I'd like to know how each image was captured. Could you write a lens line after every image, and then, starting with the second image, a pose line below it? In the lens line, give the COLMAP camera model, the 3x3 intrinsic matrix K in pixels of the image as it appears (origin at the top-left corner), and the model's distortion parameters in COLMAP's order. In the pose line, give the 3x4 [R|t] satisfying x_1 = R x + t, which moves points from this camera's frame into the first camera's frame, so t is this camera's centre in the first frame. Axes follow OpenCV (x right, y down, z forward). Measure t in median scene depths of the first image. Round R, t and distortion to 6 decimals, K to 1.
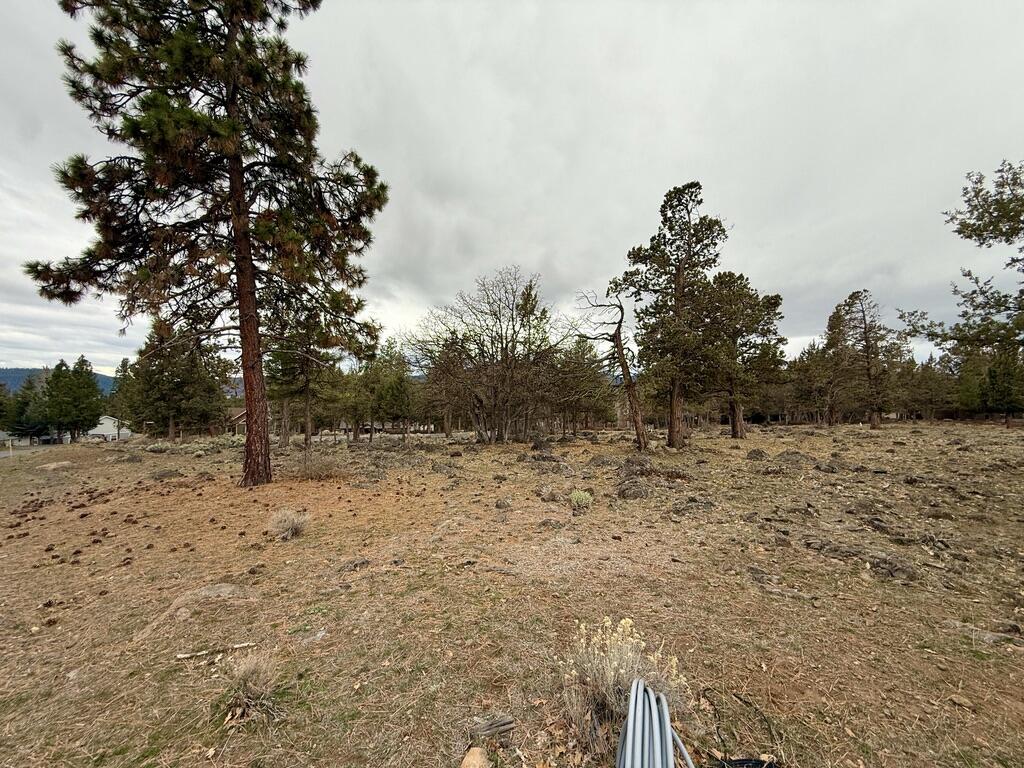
lens RADIAL K [[406.4, 0, 505.4], [0, 406.4, 369.5], [0, 0, 1]] dist [-0.001275, 0.000288]
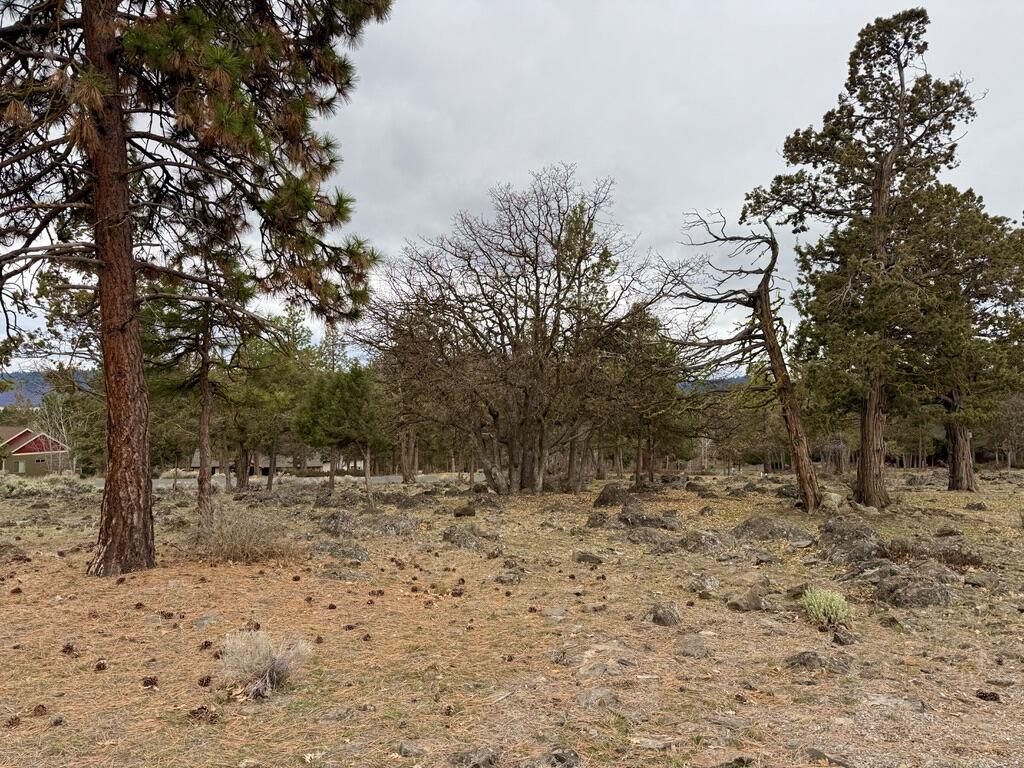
lens RADIAL K [[711.6, 0, 502.7], [0, 711.6, 367.6], [0, 0, 1]] dist [0.078045, -0.096809]
pose [[0.999683, 0.014363, 0.020702, -0.085919], [-0.014424, 0.999892, 0.002804, 0.014303], [-0.020660, -0.003102, 0.999782, 0.058731]]
